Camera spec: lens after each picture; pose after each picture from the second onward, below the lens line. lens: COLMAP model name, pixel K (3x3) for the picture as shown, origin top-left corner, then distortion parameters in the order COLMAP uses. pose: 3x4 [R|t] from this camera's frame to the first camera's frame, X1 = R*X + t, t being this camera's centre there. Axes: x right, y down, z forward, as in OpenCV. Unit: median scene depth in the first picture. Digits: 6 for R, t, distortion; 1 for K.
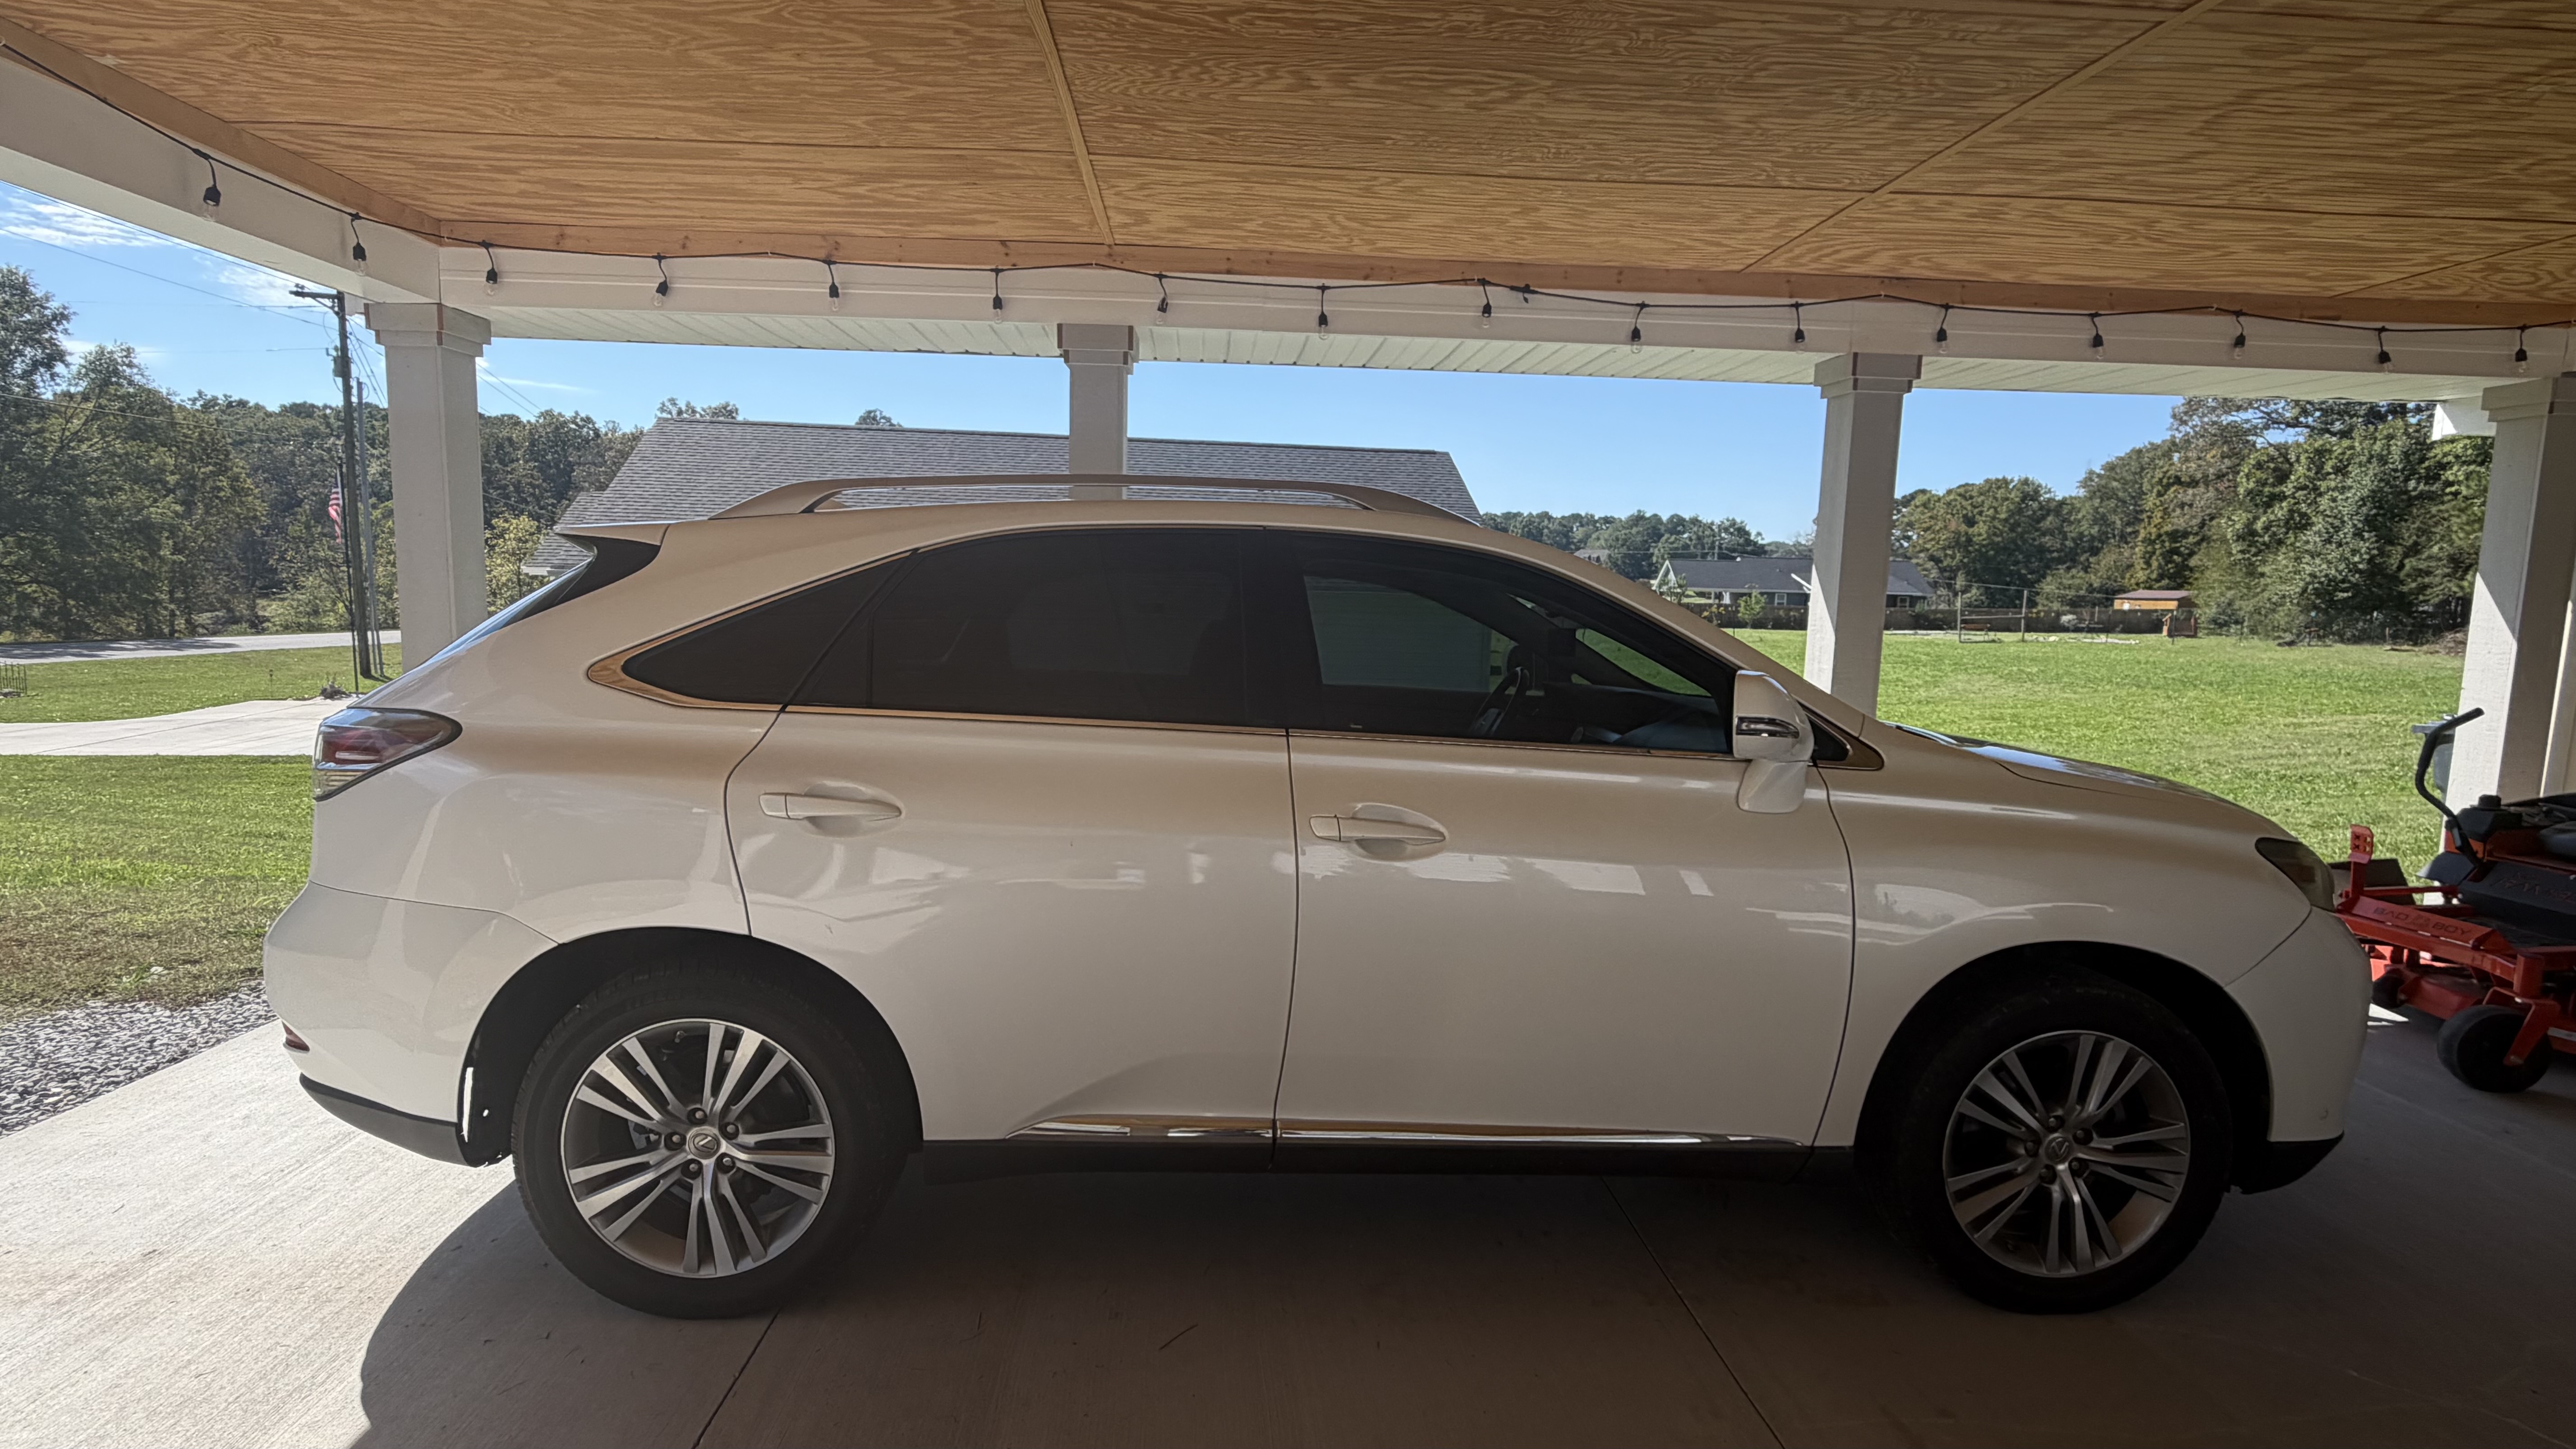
lens RADIAL K [[1216.0, 0, 1283.3], [0, 1216.0, 723.5], [0, 0, 1]] dist [0.002281, 0.000428]
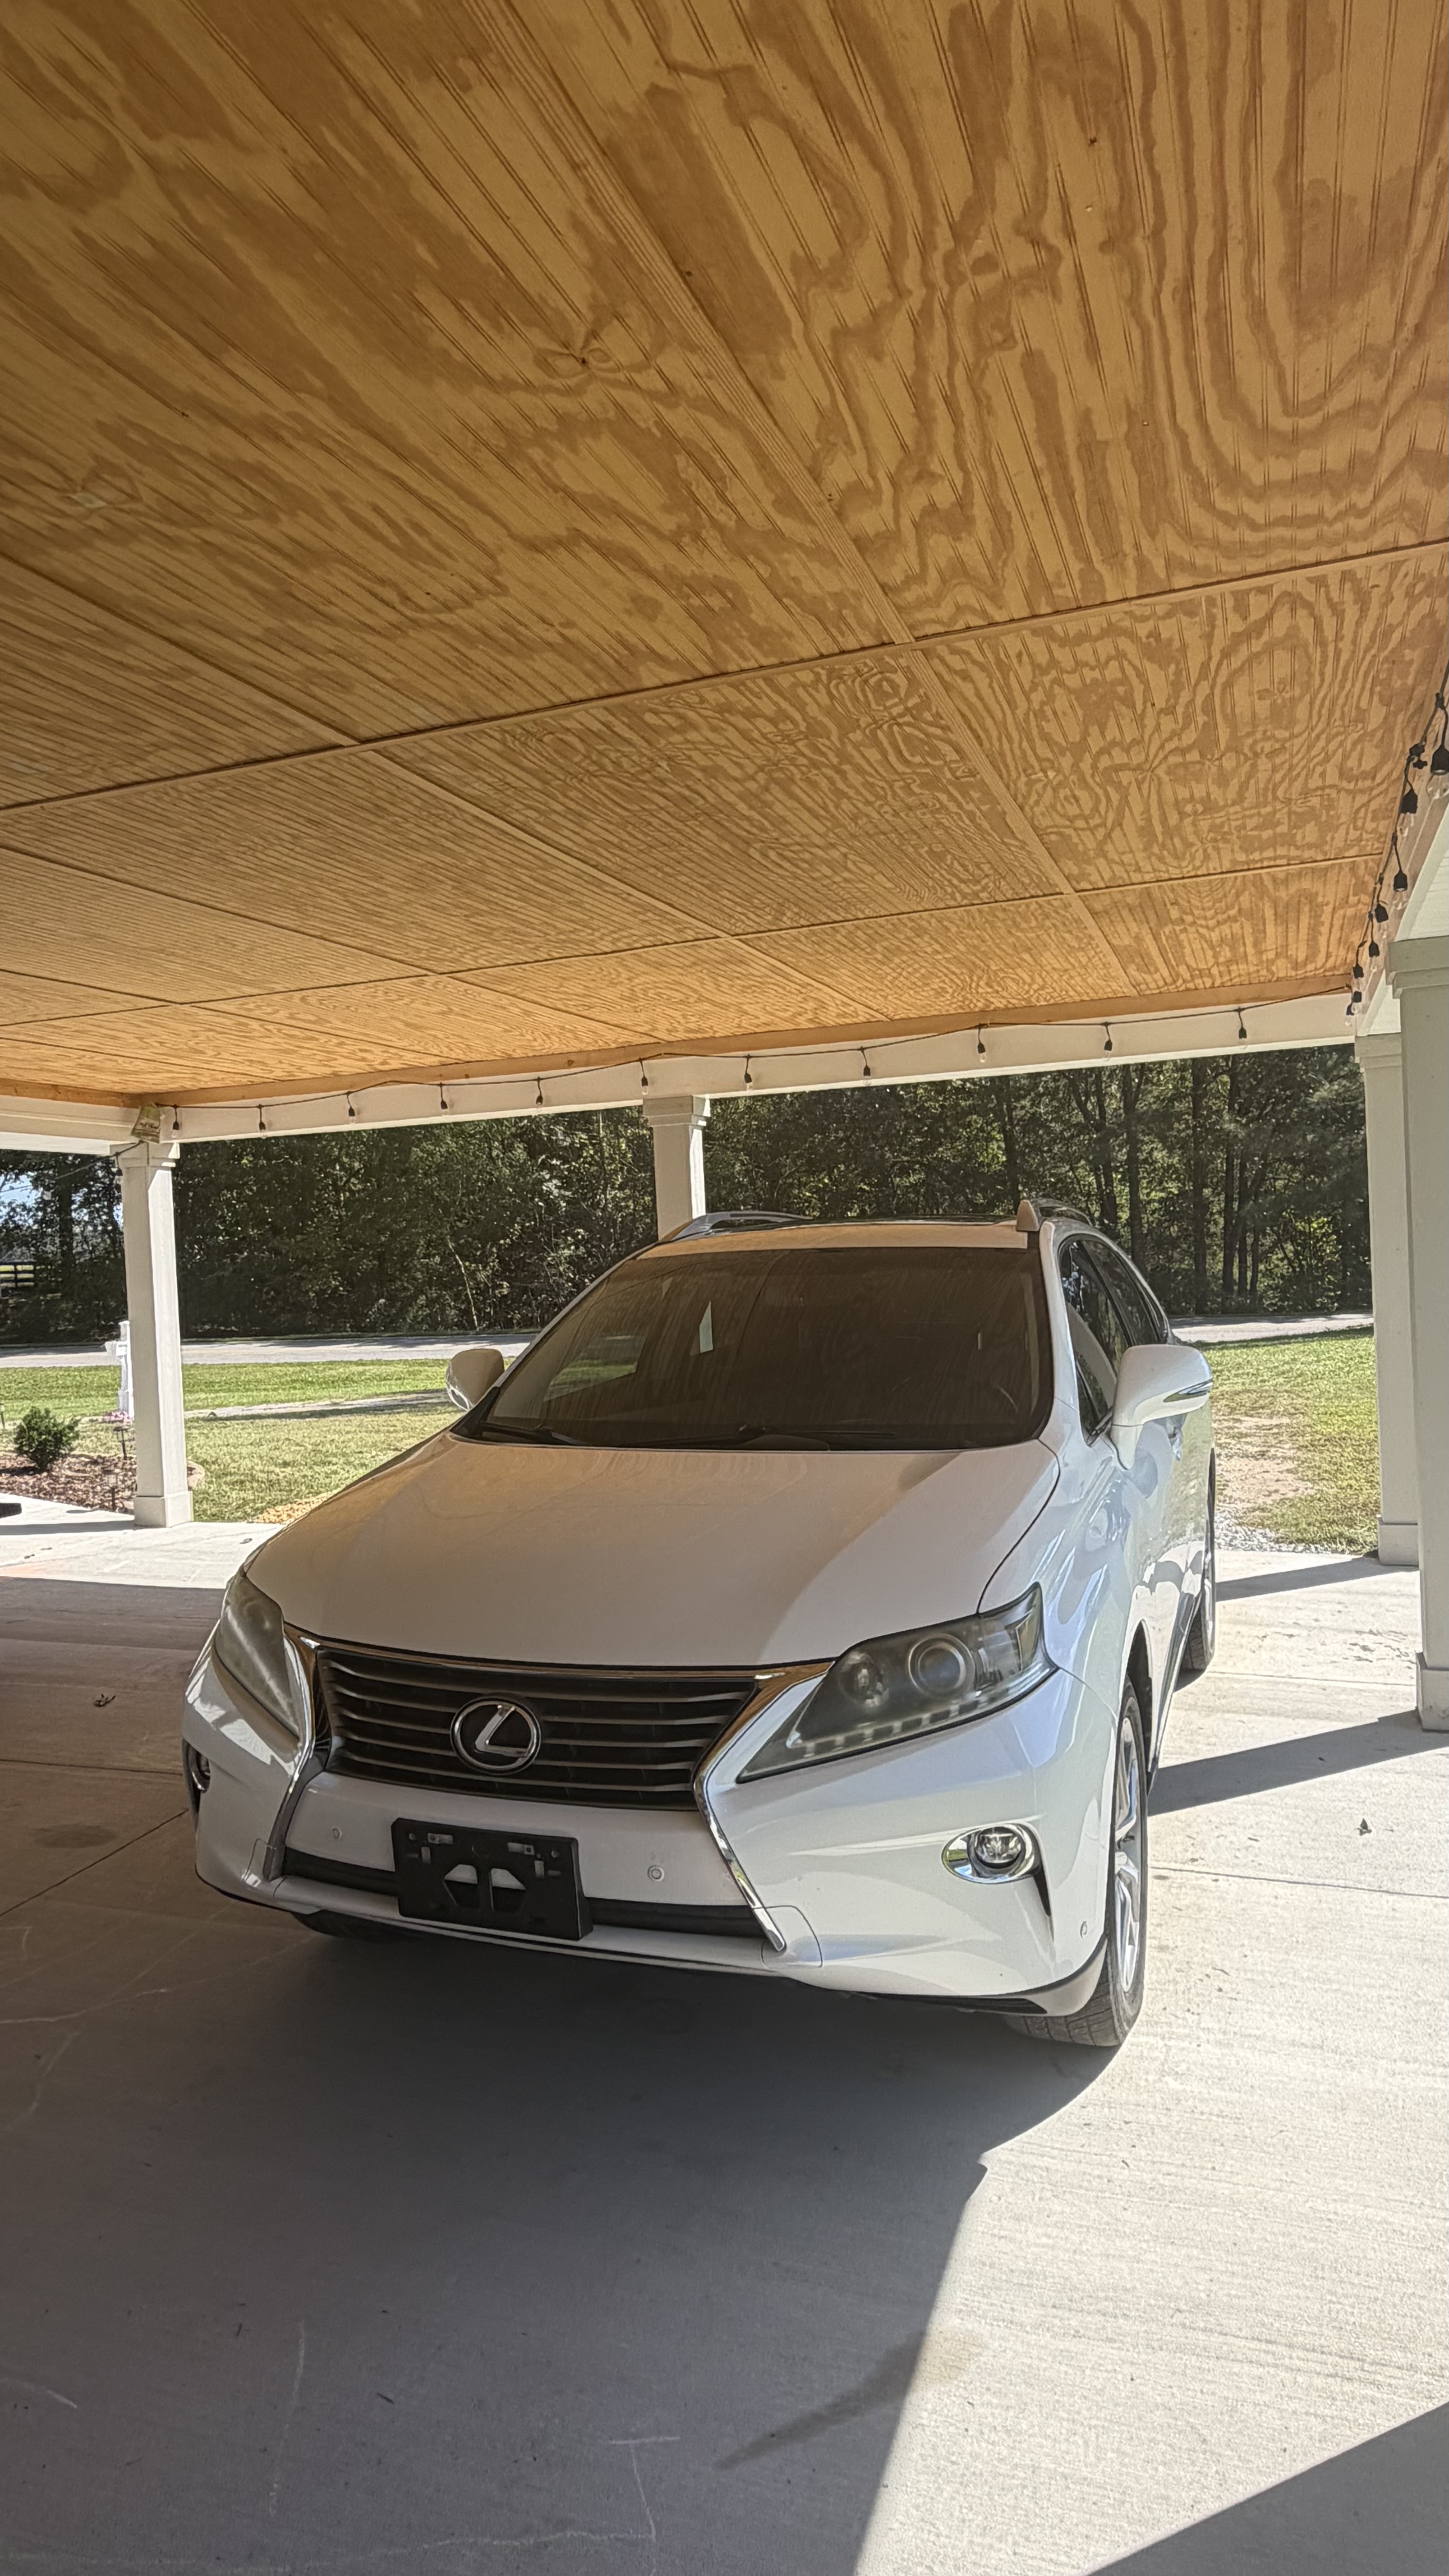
lens RADIAL K [[1526.1, 0, 726.2], [0, 1526.1, 1292.1], [0, 0, 1]] dist [-0.000226, -0.000260]
pose [[-0.379886, 0.019681, -0.924824, 1.172397], [-0.064832, 0.996749, 0.047842, -0.133503], [0.922758, 0.078133, -0.377375, 1.165500]]
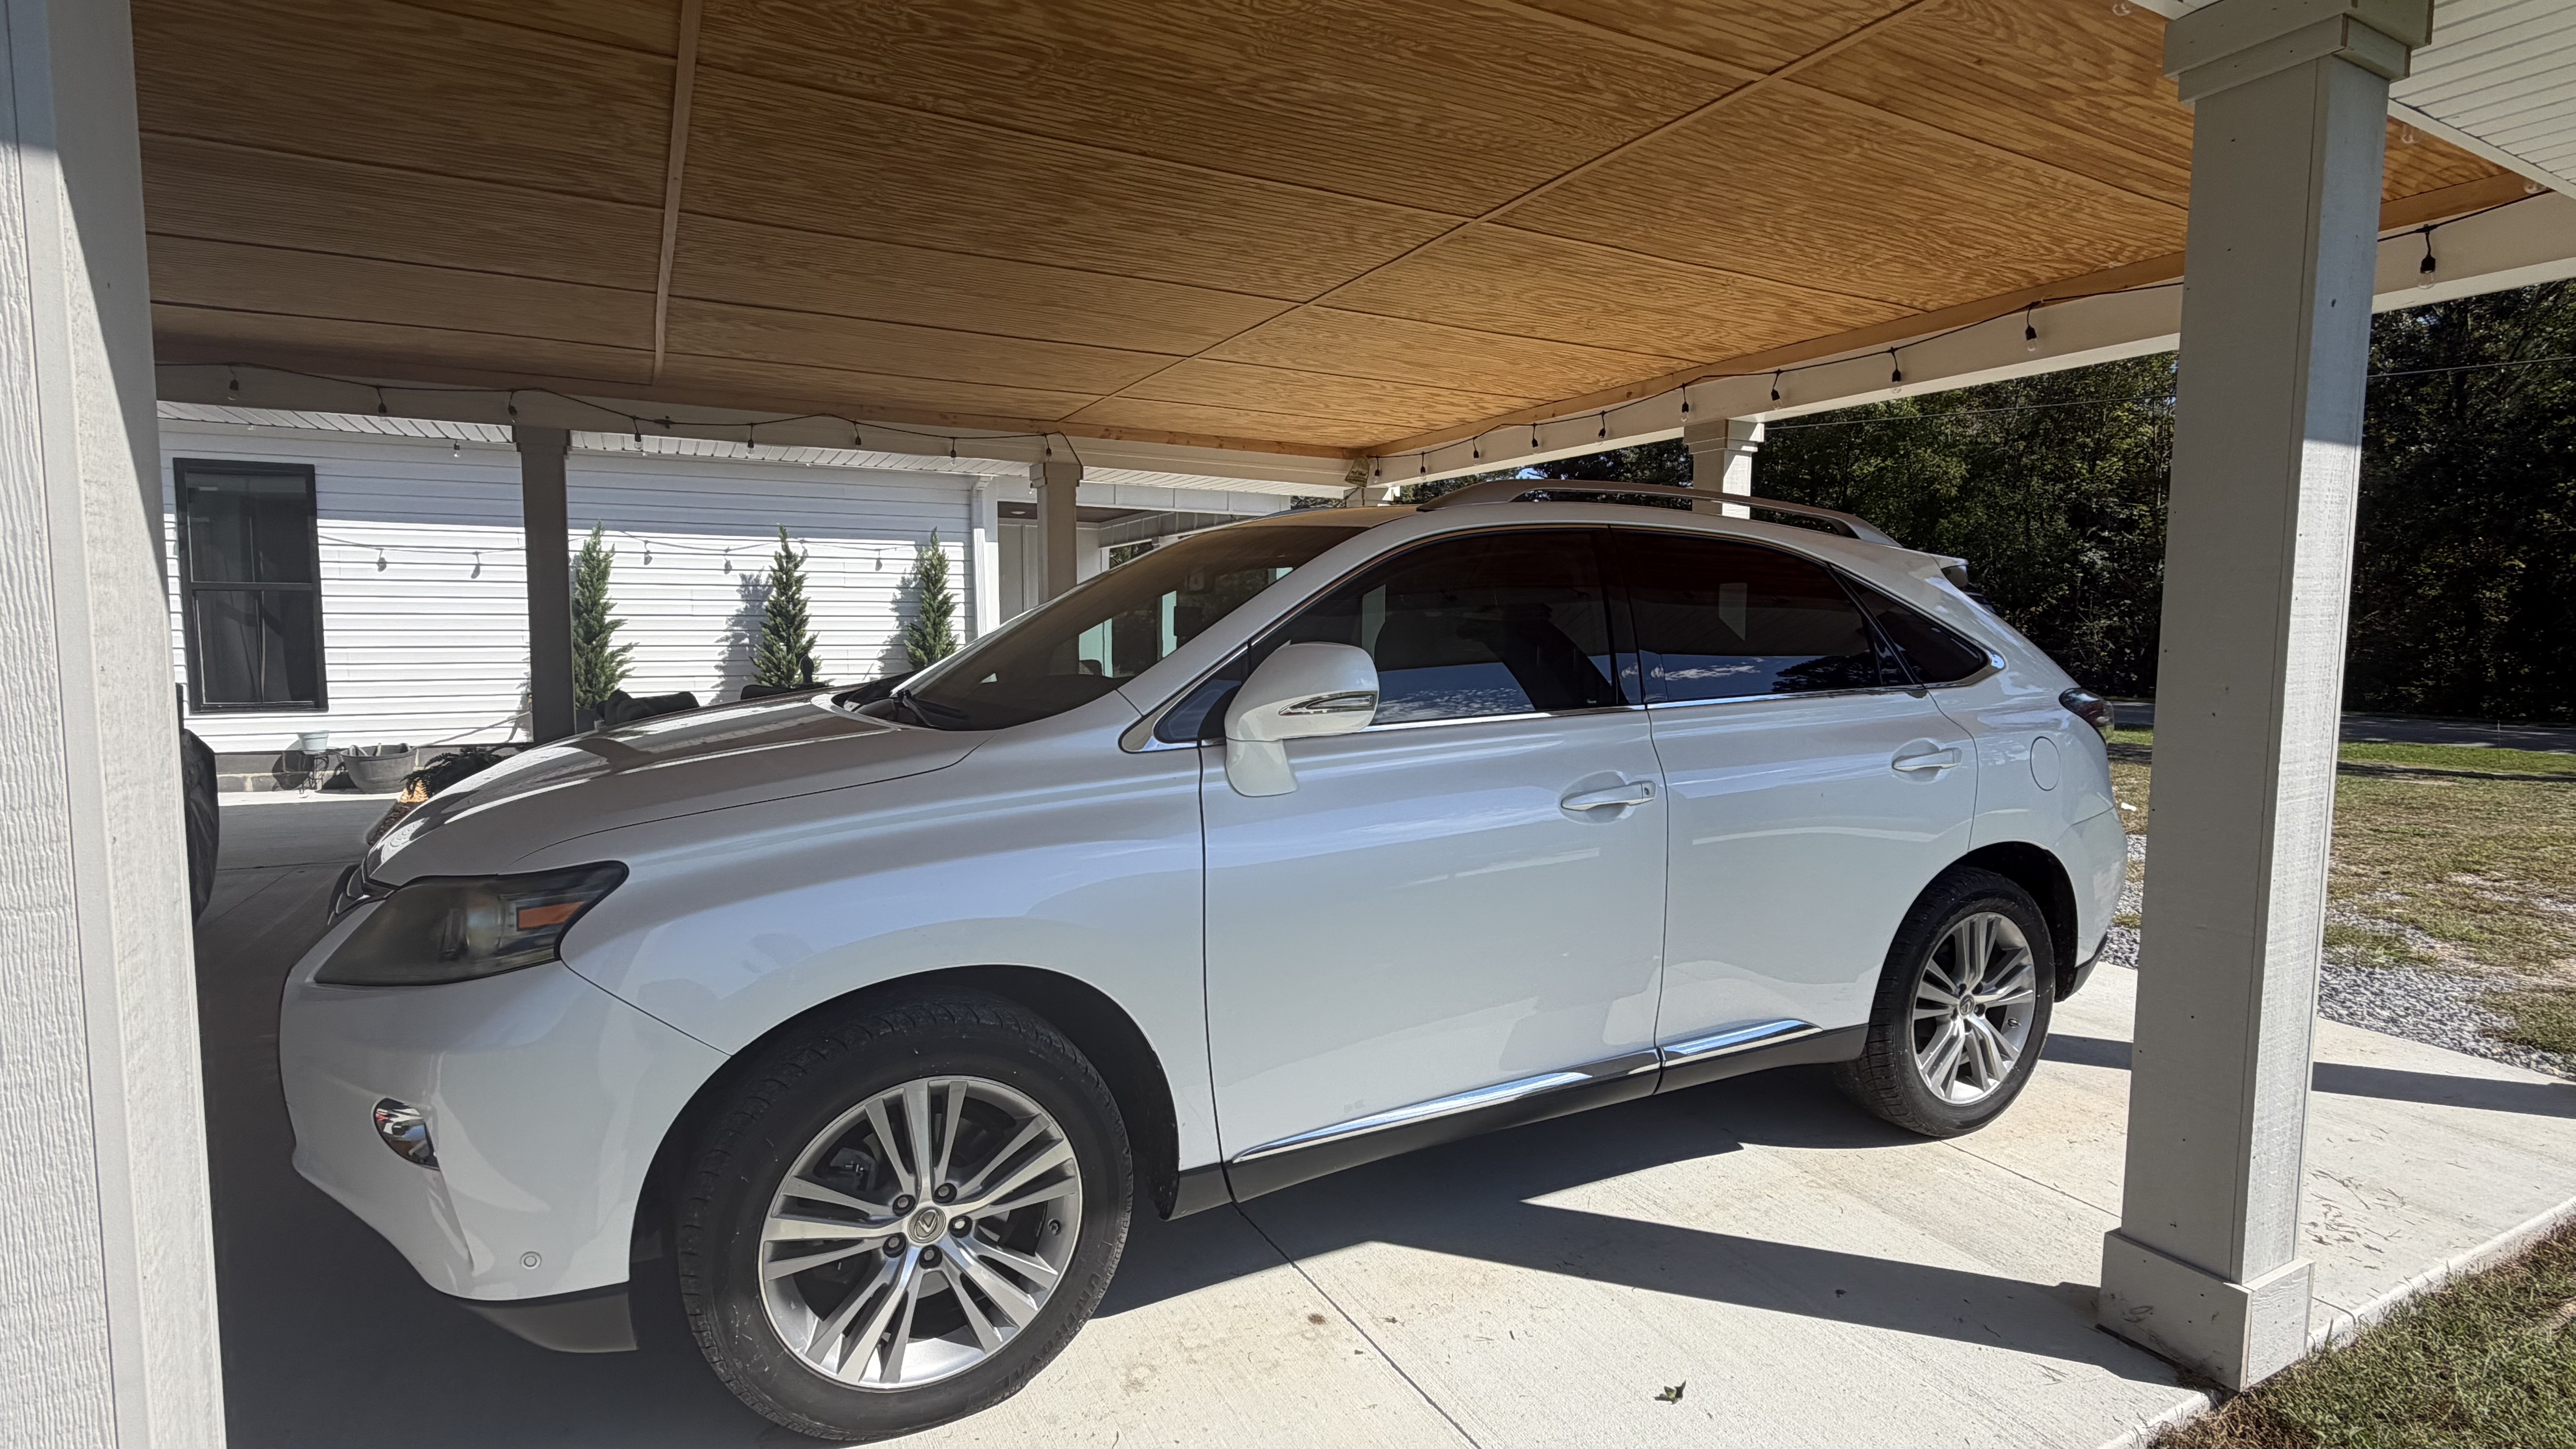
lens RADIAL K [[1216.0, 0, 1297.7], [0, 1216.0, 715.8], [0, 0, 1]] dist [0.002281, 0.000428]
pose [[-0.897322, 0.001468, -0.441375, 0.467324], [-0.078271, 0.983616, 0.162399, -0.129531], [0.434382, 0.180271, -0.882505, 1.554582]]
